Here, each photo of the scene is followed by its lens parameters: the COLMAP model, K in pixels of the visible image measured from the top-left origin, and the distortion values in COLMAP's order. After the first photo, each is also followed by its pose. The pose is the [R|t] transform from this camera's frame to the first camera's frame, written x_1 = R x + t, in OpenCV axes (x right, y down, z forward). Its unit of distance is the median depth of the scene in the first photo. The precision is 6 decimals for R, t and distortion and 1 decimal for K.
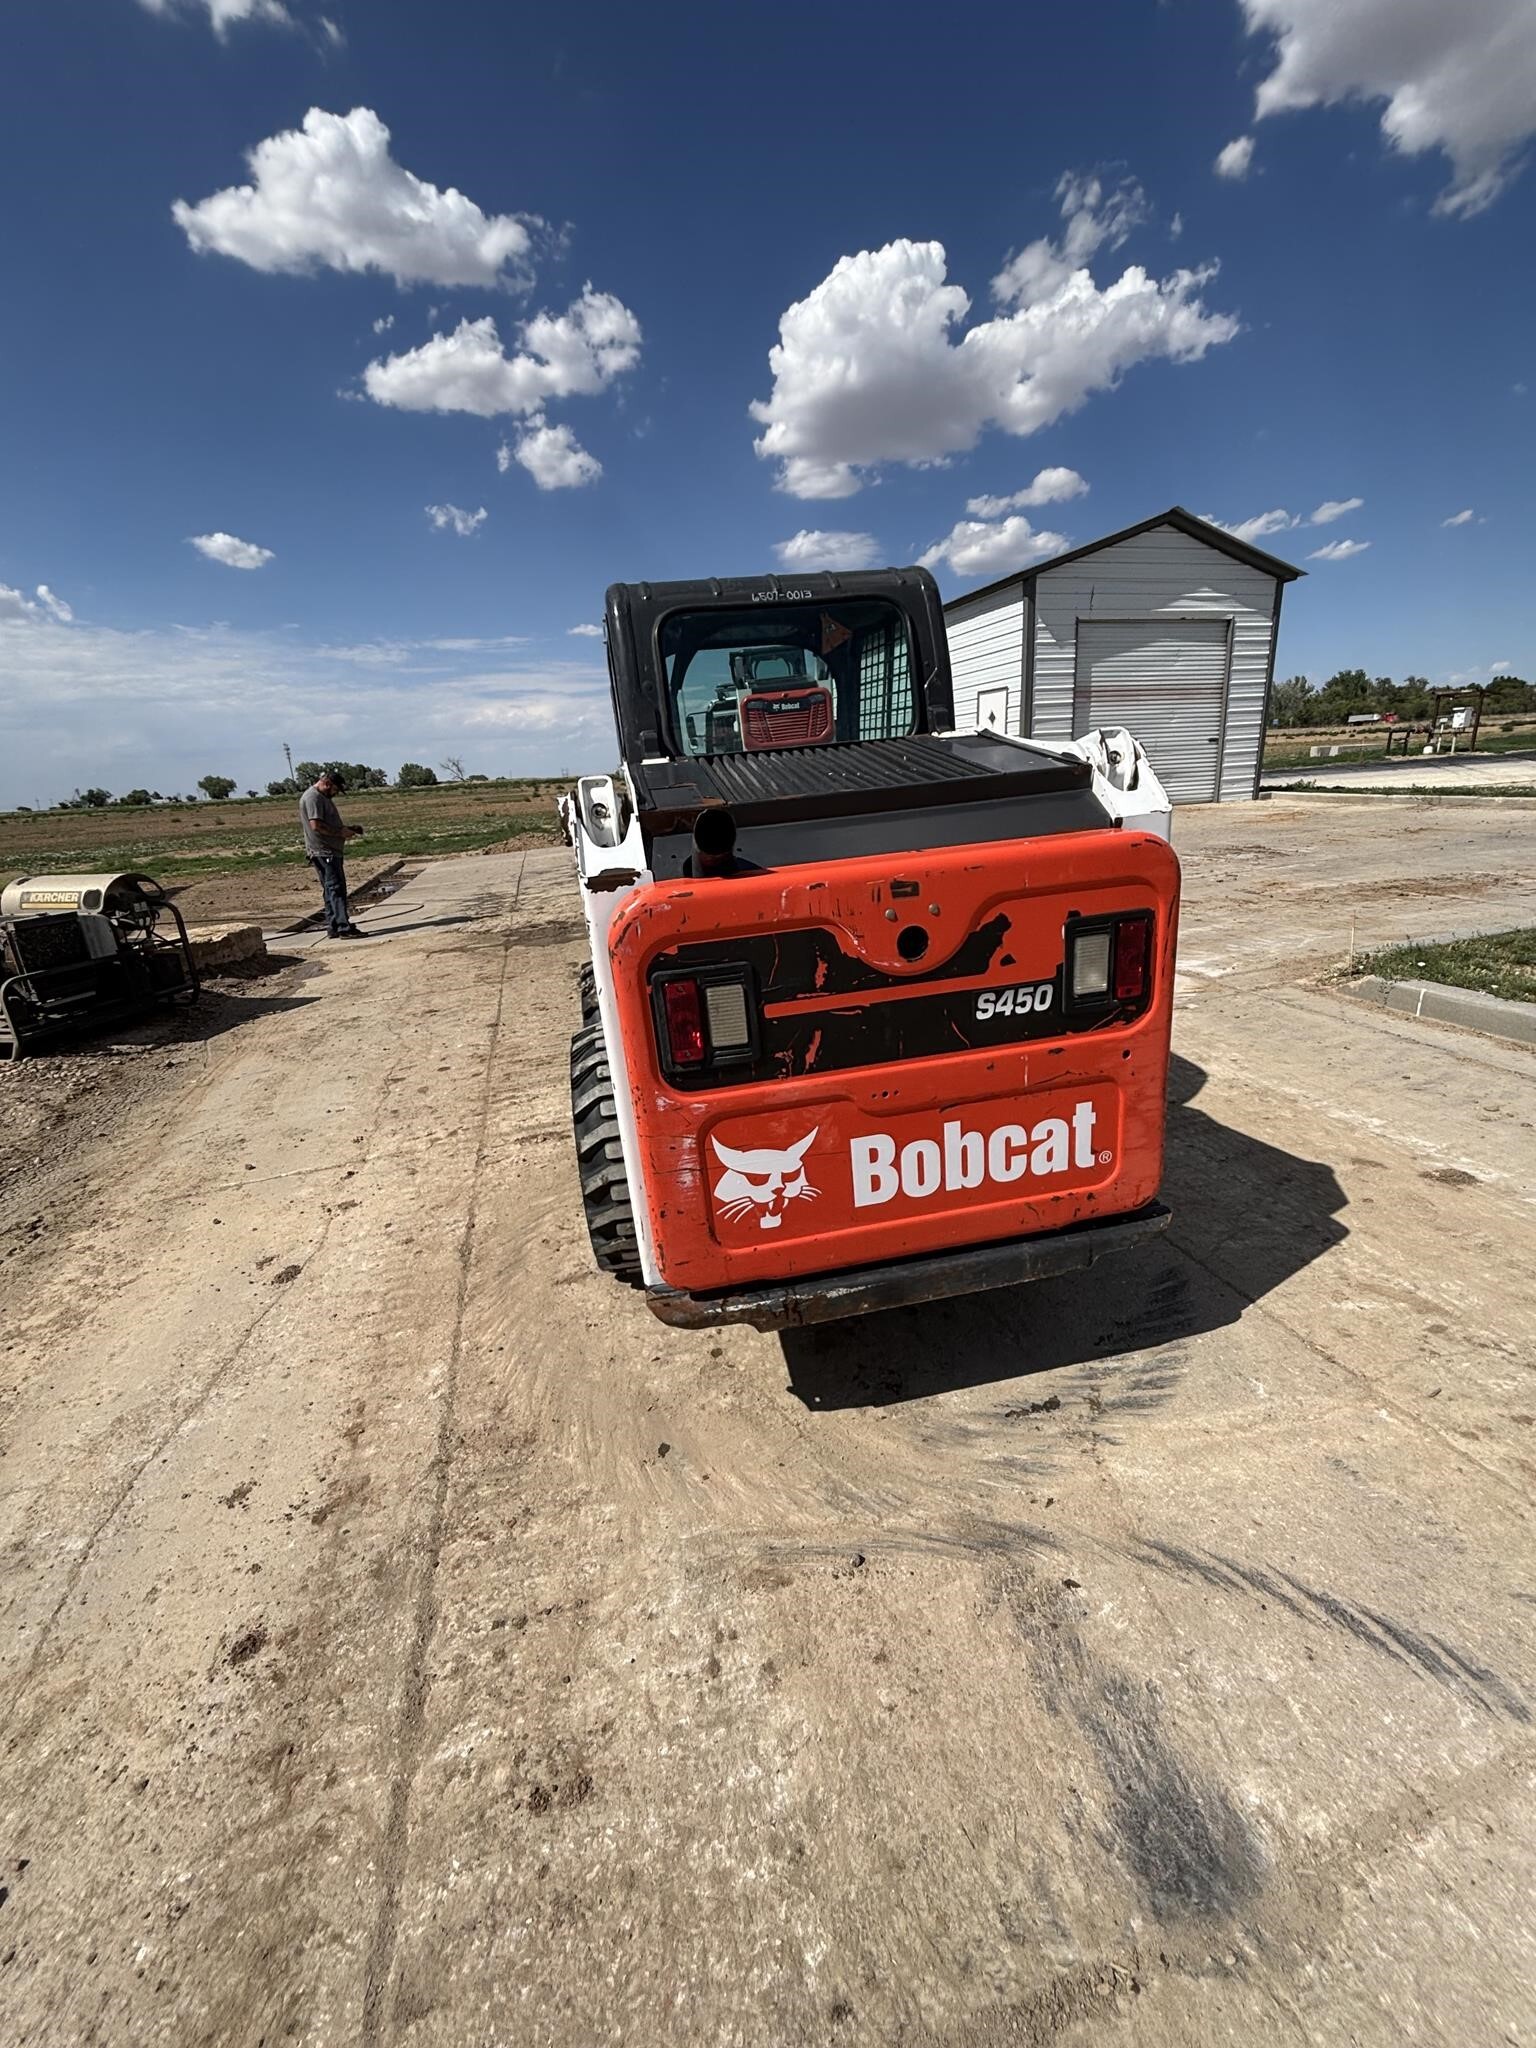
lens RADIAL K [[825.7, 0, 770.6], [0, 825.7, 1023.6], [0, 0, 1]] dist [0.003321, -0.000319]
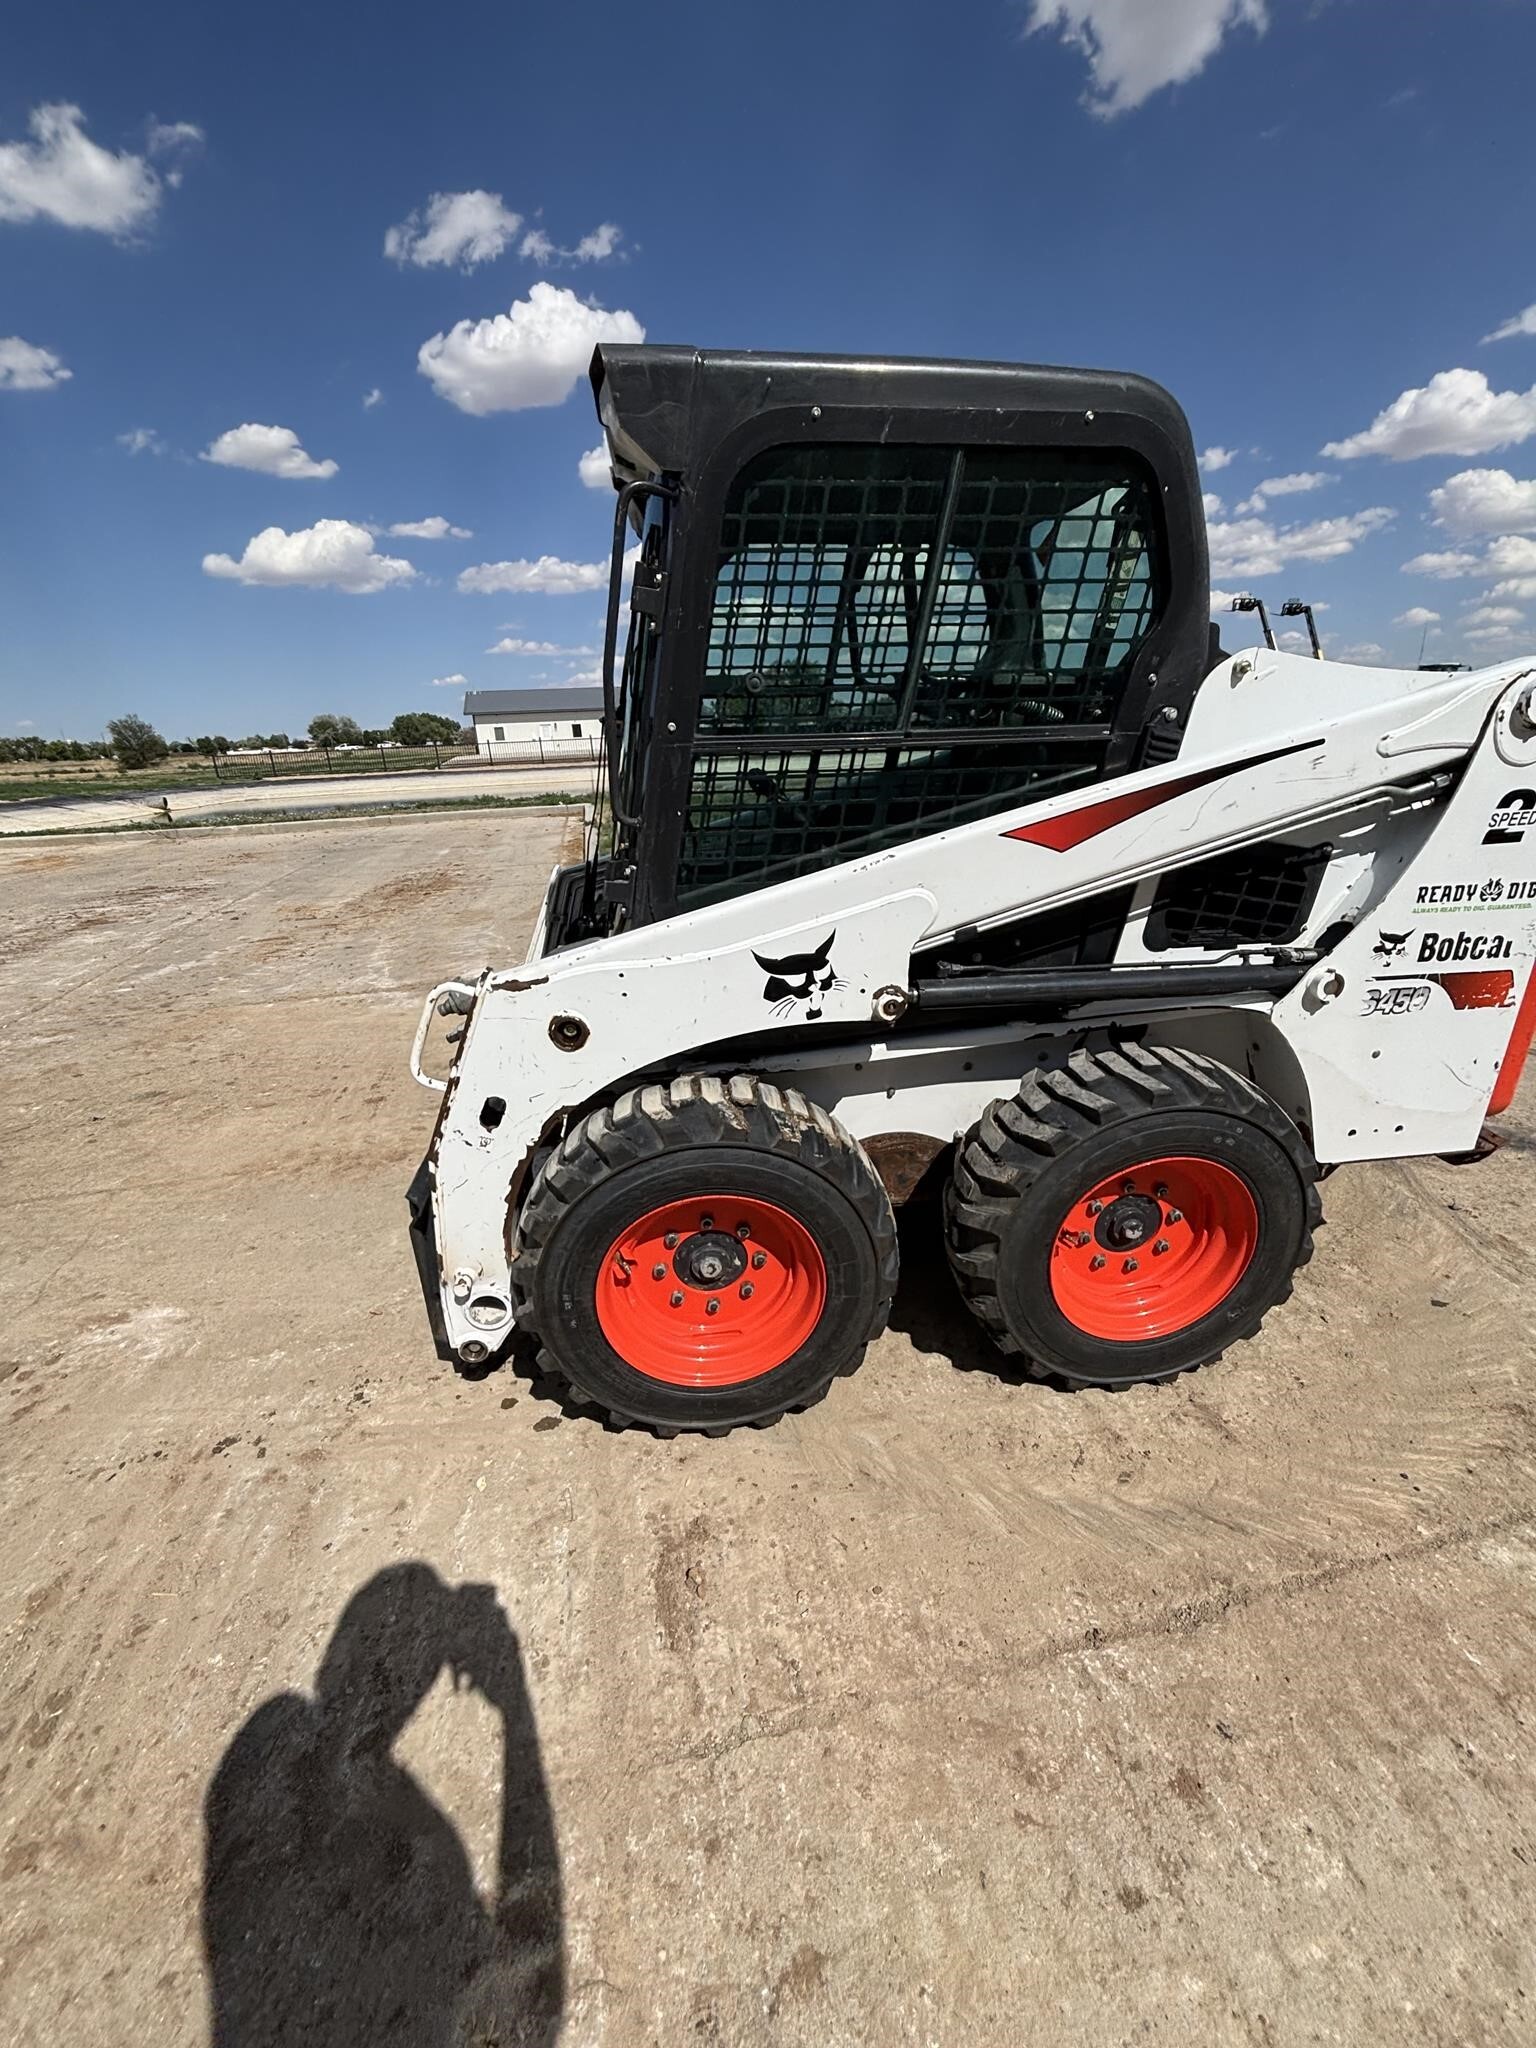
lens RADIAL K [[828.3, 0, 771.9], [0, 828.3, 1021.4], [0, 0, 1]] dist [-0.006828, 0.004831]
pose [[0.066552, -0.274378, 0.959316, -1.254920], [0.336962, 0.911143, 0.237223, -0.416076], [-0.939163, 0.307466, 0.153094, 1.722586]]
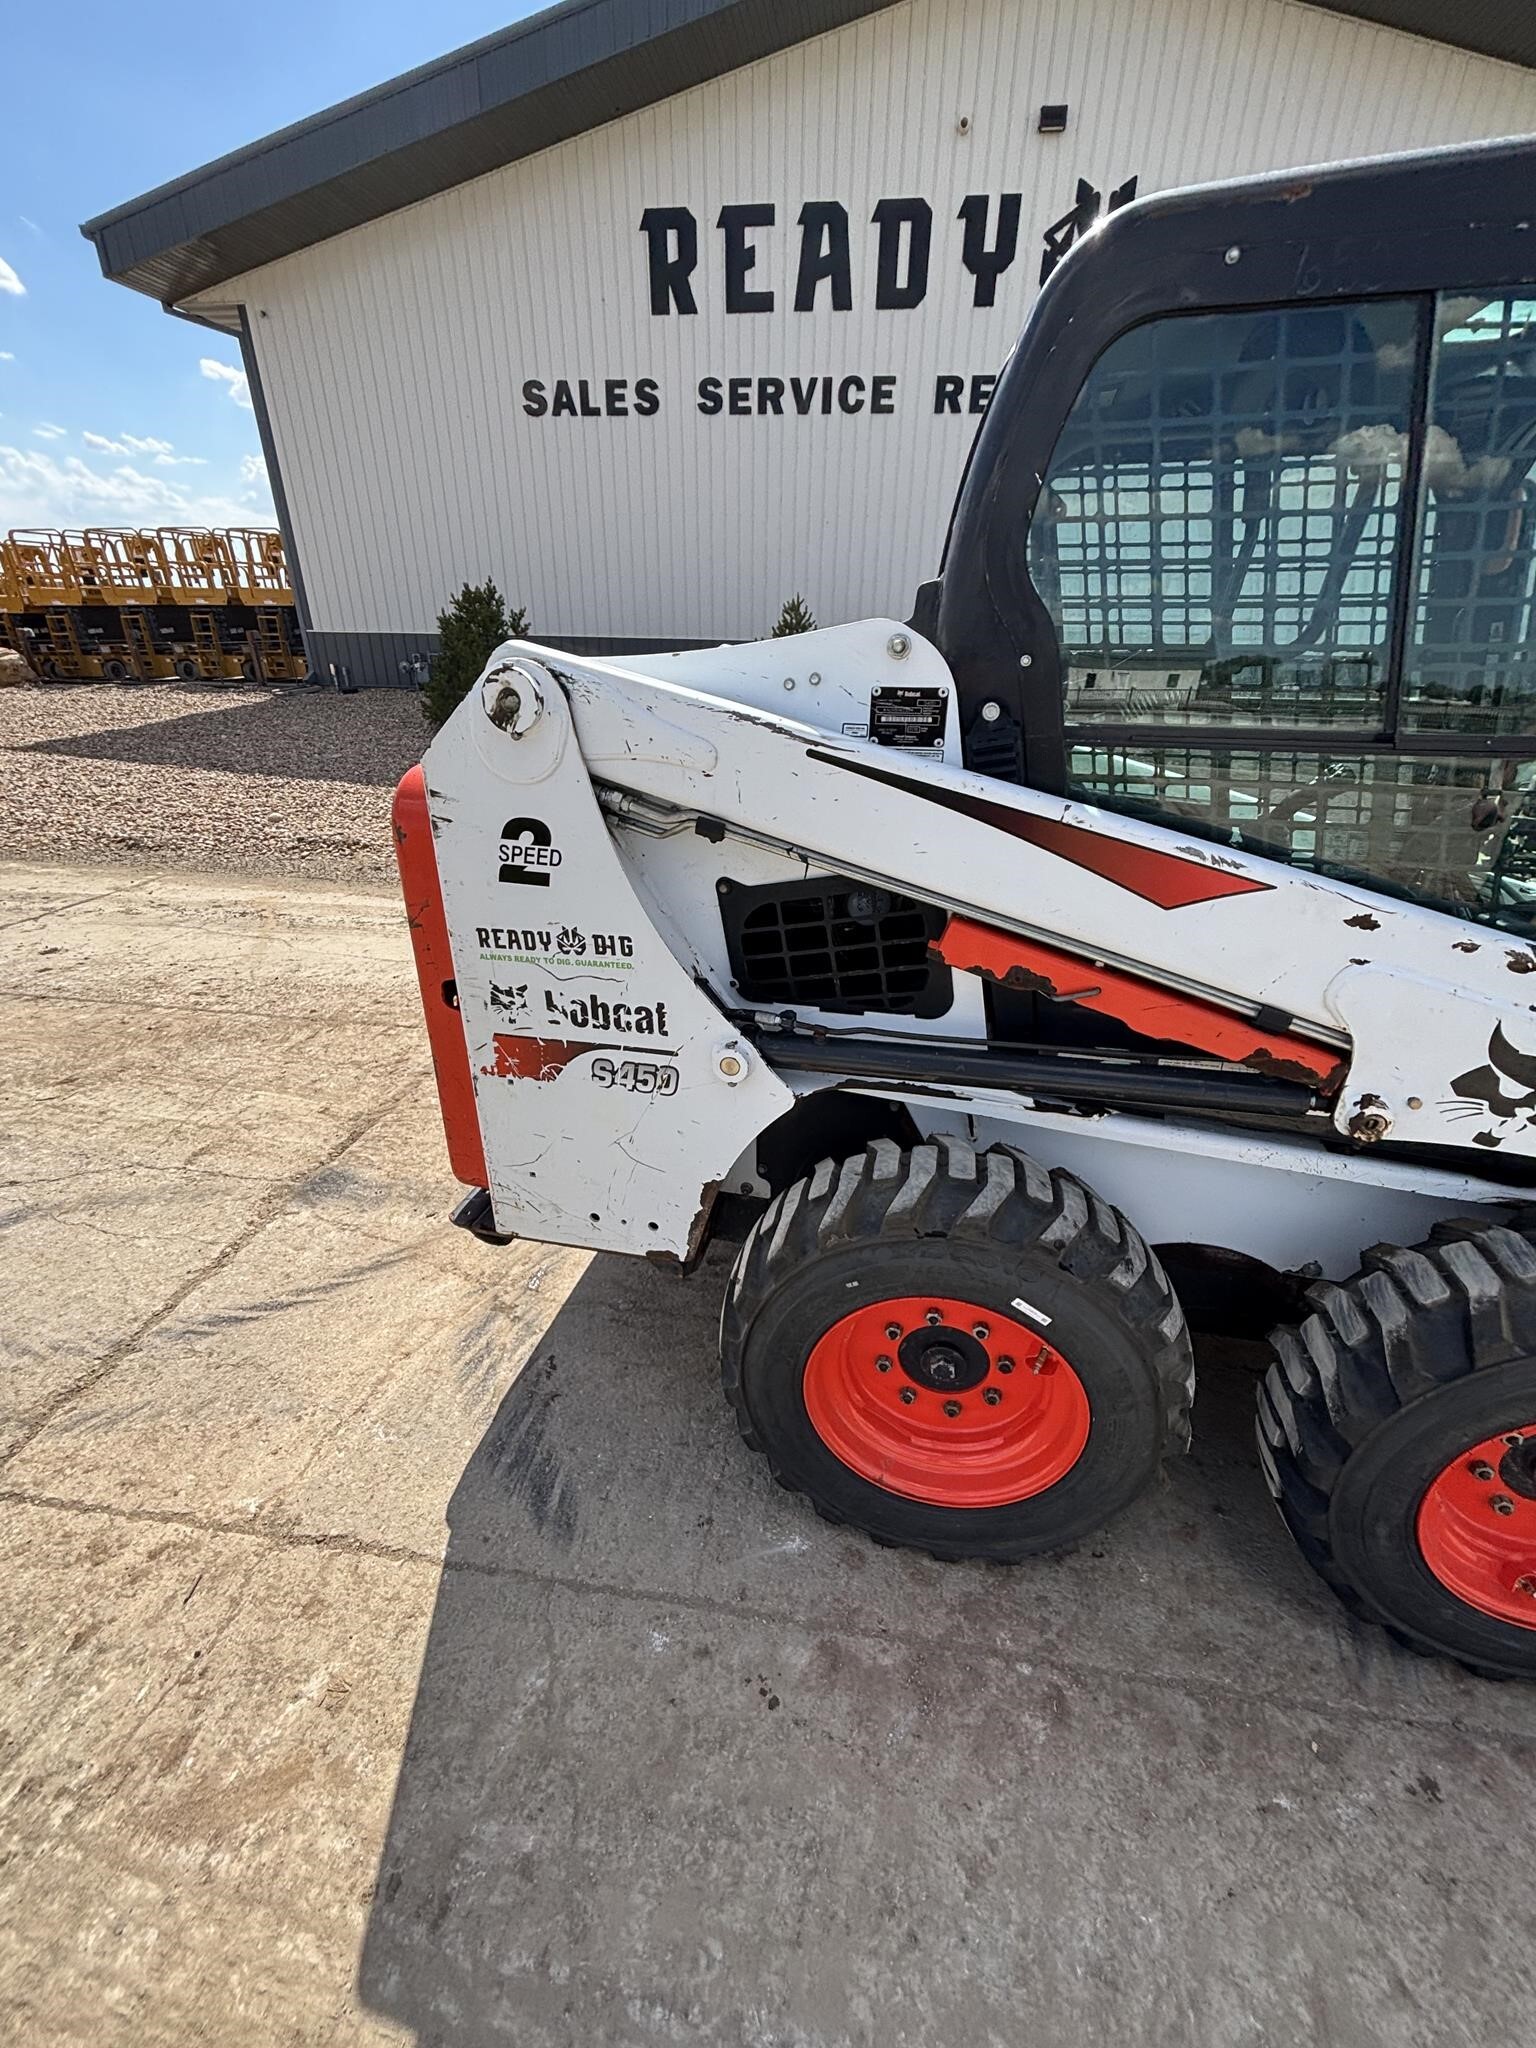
lens RADIAL K [[823.4, 0, 769.0], [0, 823.4, 1021.8], [0, 0, 1]] dist [0.001973, 0.000159]
pose [[-0.402538, 0.453577, -0.795130, 1.043597], [-0.264844, 0.773757, 0.575463, -0.582174], [0.876254, 0.442231, -0.191339, 1.502586]]
